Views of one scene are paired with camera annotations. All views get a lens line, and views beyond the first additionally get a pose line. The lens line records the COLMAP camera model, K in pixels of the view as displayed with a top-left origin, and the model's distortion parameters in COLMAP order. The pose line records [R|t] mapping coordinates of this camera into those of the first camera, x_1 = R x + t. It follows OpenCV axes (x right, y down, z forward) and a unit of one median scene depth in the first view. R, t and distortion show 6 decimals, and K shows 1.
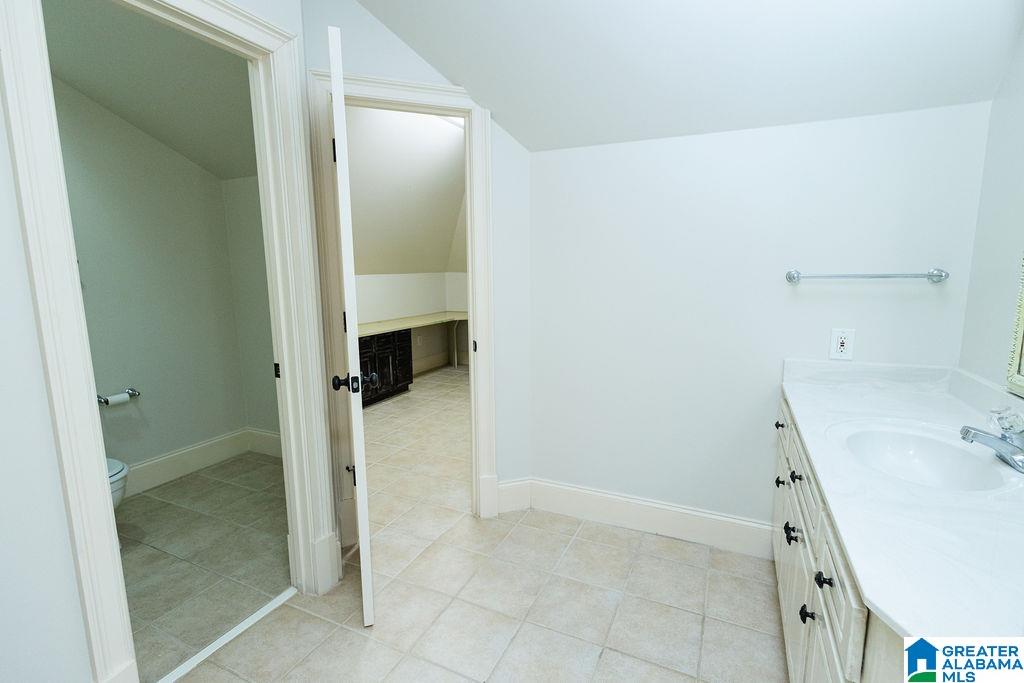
lens RADIAL K [[473.3, 0, 515.0], [0, 473.3, 339.4], [0, 0, 1]] dist [0.002291, -0.002274]
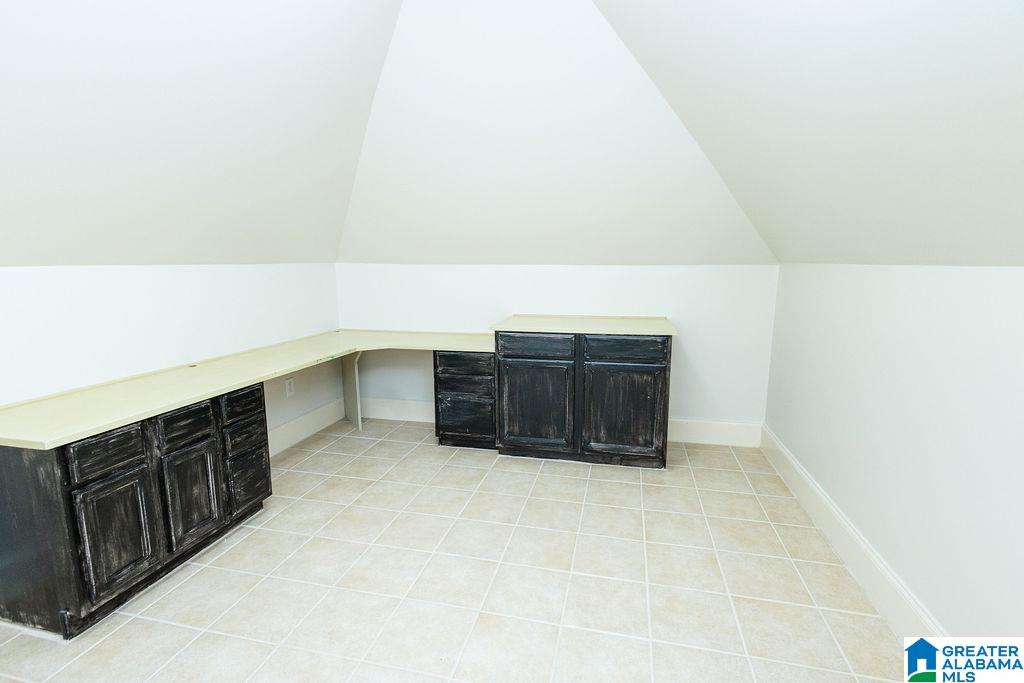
lens RADIAL K [[473.3, 0, 513.8], [0, 473.3, 338.7], [0, 0, 1]] dist [0.002291, -0.002274]
pose [[0.975897, -0.029015, 0.216296, -0.081499], [0.026334, 0.999537, 0.015267, -0.068330], [-0.216638, -0.009203, 0.976209, 0.512171]]
